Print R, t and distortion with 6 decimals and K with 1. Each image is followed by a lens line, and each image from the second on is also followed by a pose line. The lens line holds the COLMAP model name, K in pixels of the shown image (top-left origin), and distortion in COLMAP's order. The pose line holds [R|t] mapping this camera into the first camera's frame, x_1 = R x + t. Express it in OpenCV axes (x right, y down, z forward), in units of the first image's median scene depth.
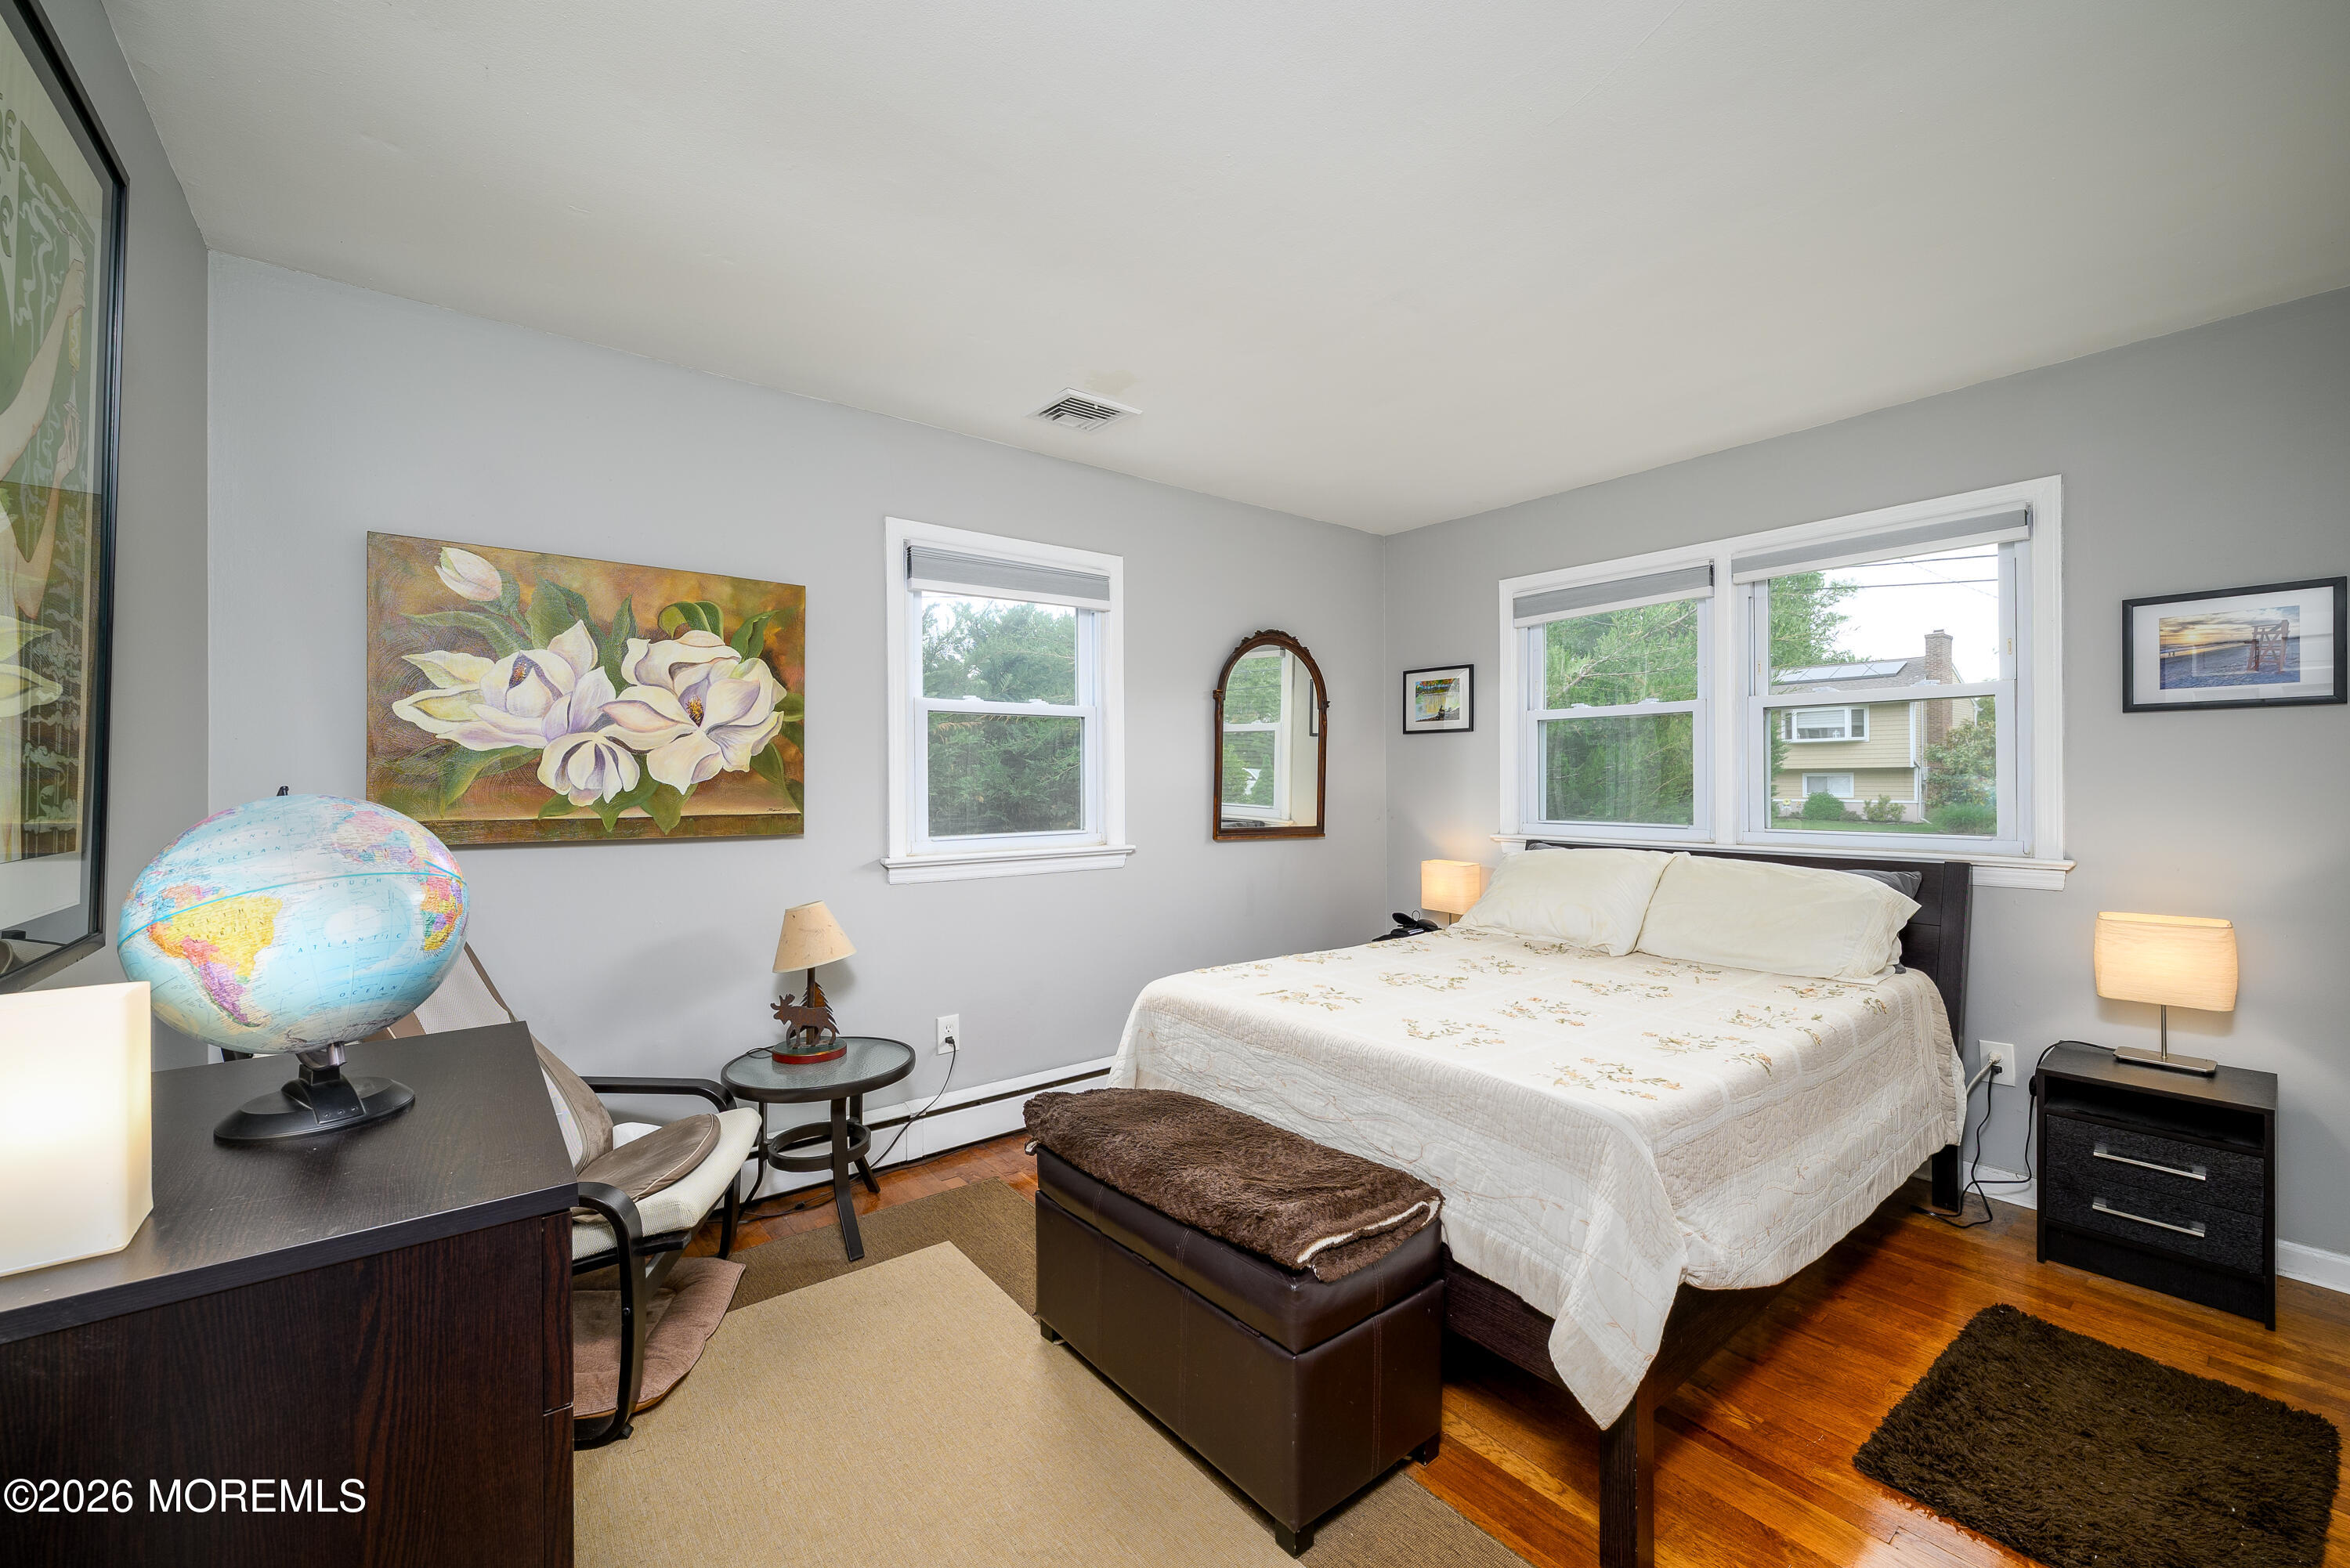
lens RADIAL K [[932.5, 0, 1180.4], [0, 932.5, 788.7], [0, 0, 1]] dist [-0.000067, -0.000078]
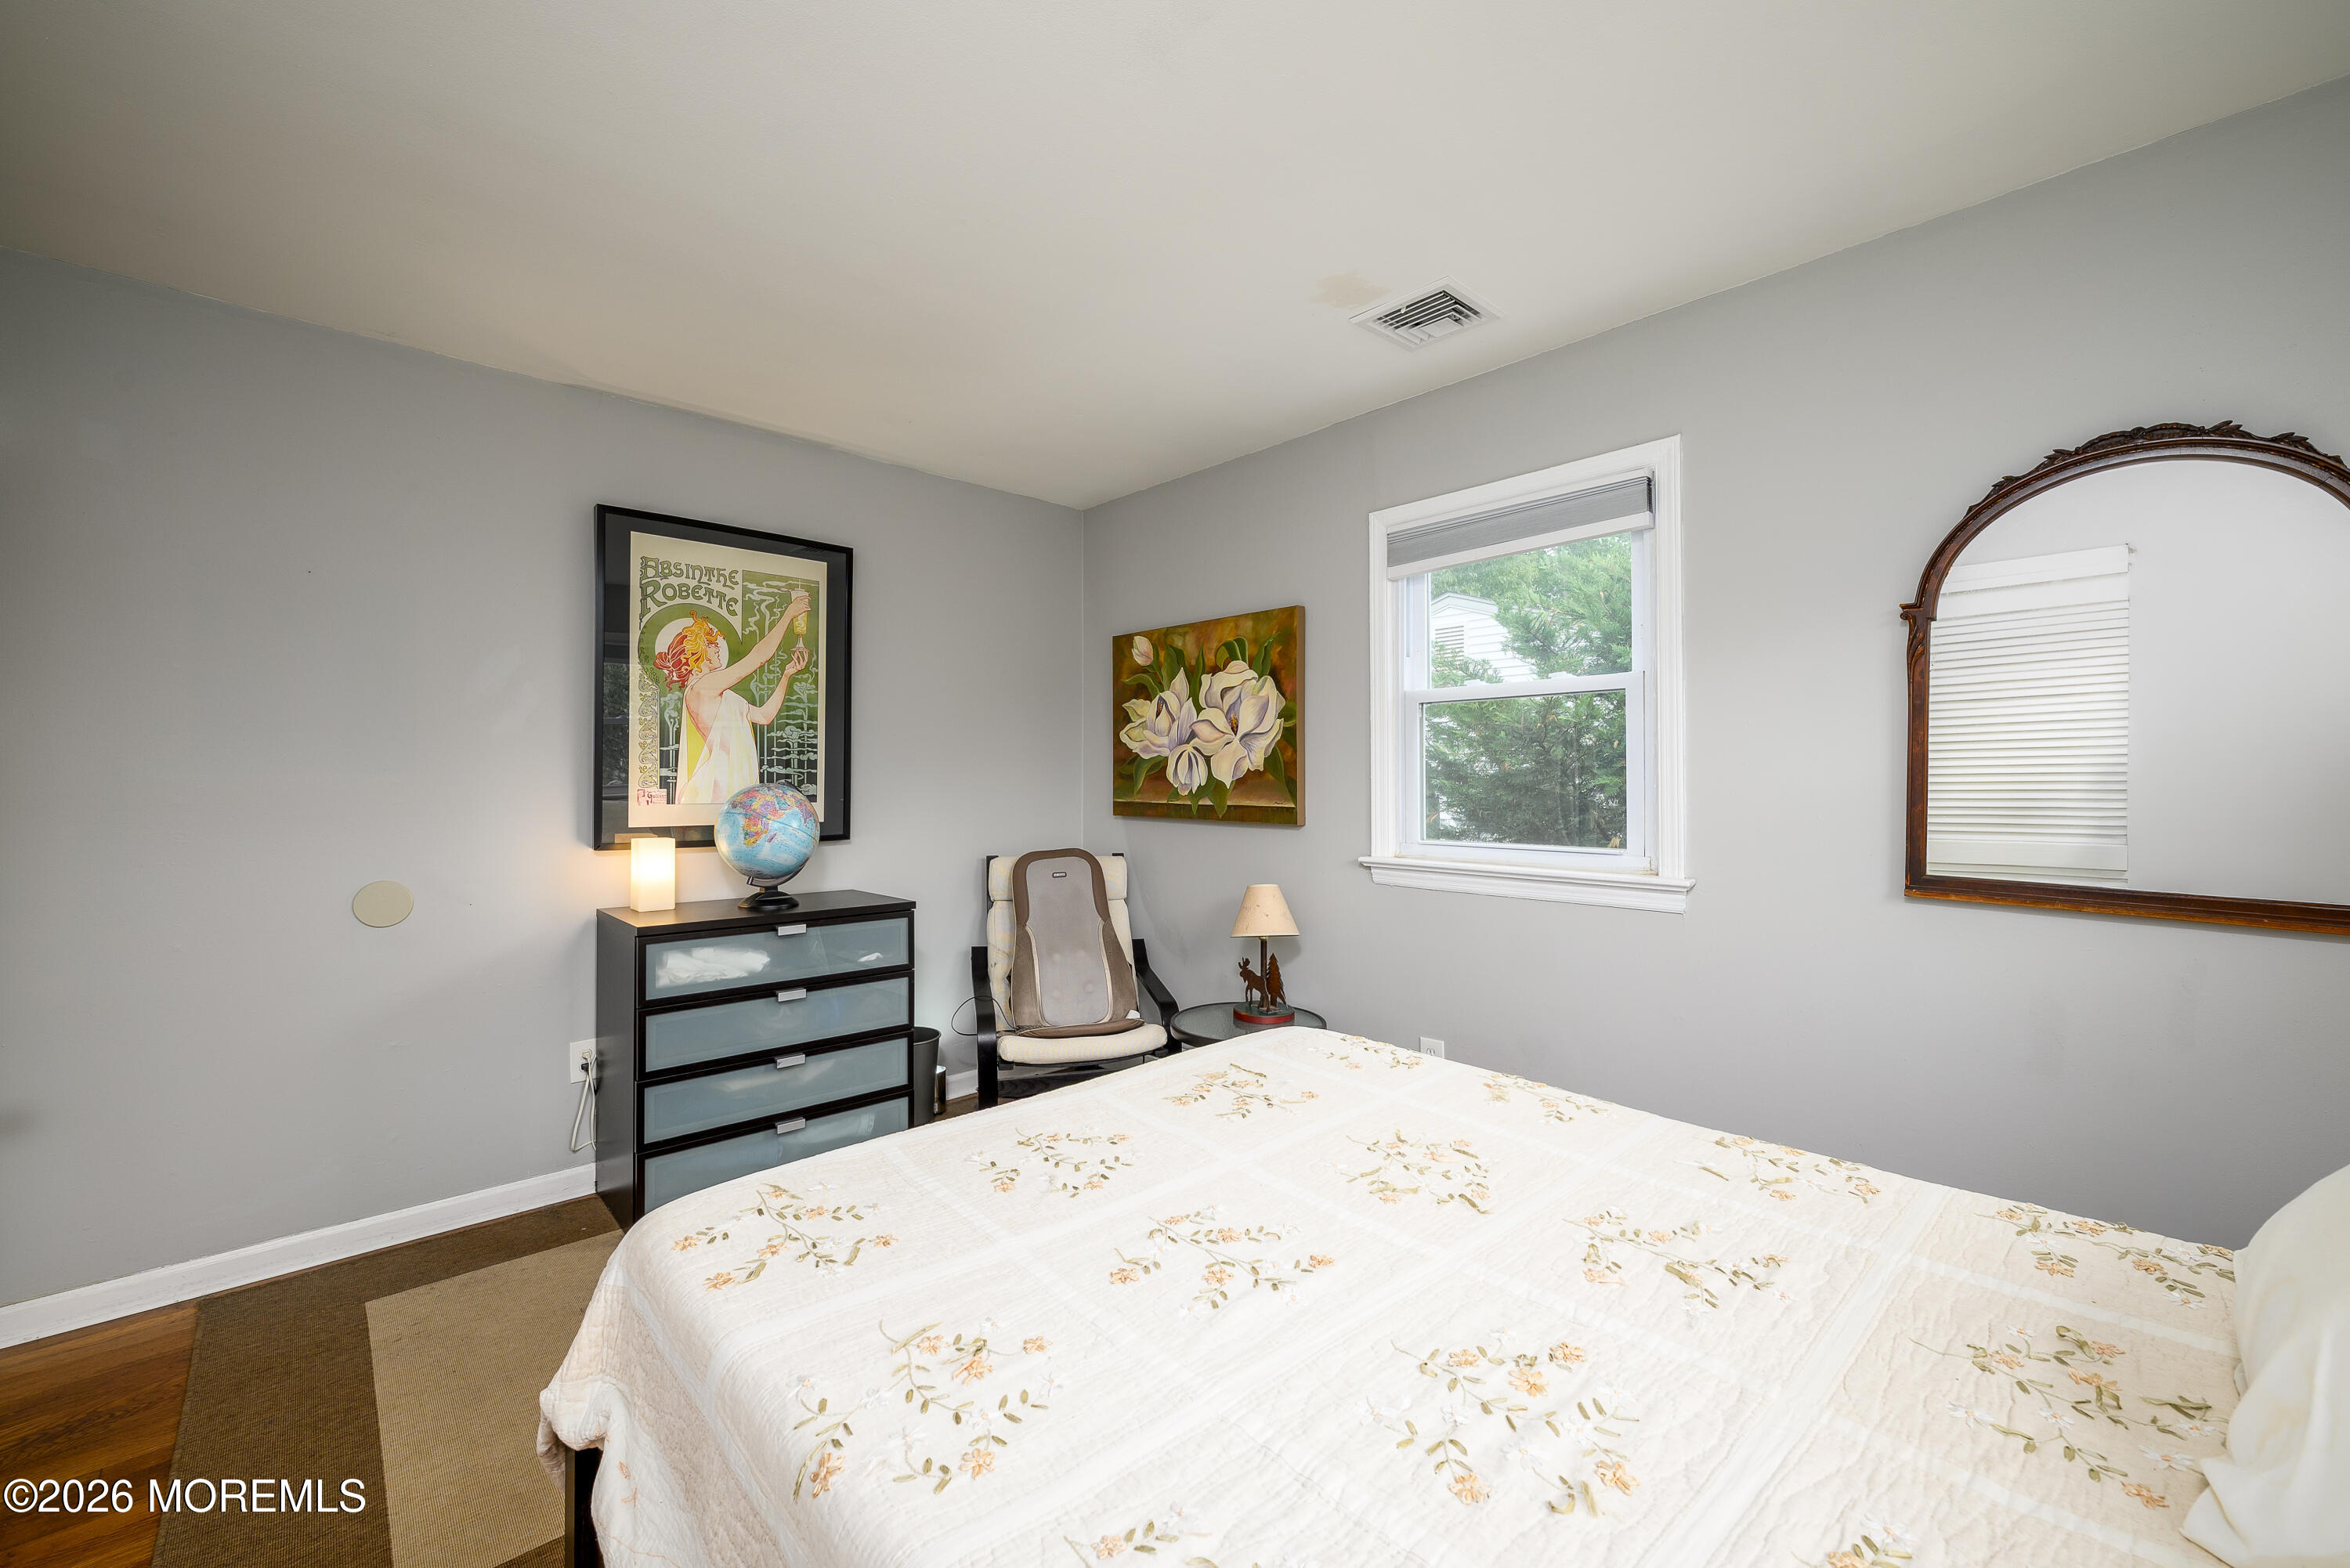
lens RADIAL K [[932.5, 0, 1180.4], [0, 932.5, 788.7], [0, 0, 1]] dist [-0.000067, -0.000078]
pose [[0.085844, 0.015191, -0.996193, 0.765176], [-0.009347, 0.999852, 0.014441, -0.011787], [0.996265, 0.008072, 0.085973, 0.824649]]
